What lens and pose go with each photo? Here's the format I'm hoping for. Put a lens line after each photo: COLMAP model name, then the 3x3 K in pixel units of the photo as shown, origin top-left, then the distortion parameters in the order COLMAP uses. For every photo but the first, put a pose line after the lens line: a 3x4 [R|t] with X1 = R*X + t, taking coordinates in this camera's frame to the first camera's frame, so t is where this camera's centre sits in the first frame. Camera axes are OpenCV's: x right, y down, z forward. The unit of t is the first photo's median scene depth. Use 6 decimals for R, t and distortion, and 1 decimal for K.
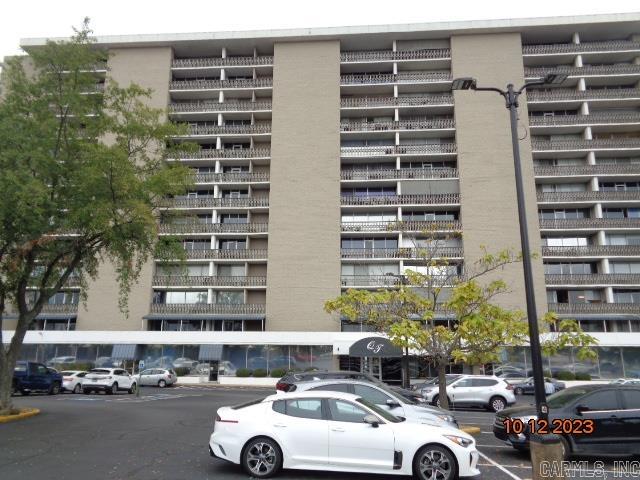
lens RADIAL K [[457.9, 0, 315.9], [0, 457.9, 257.6], [0, 0, 1]] dist [0.013621, 0.006246]
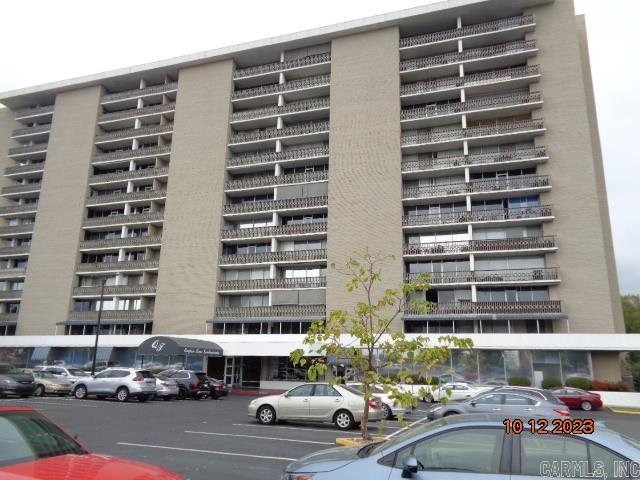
lens RADIAL K [[485.7, 0, 310.1], [0, 485.7, 241.2], [0, 0, 1]] dist [0.011839, 0.007238]
pose [[0.967313, -0.051591, -0.248284, 0.486906], [0.043998, 0.998381, -0.036038, -0.003871], [0.249741, 0.023936, 0.968017, -0.033653]]
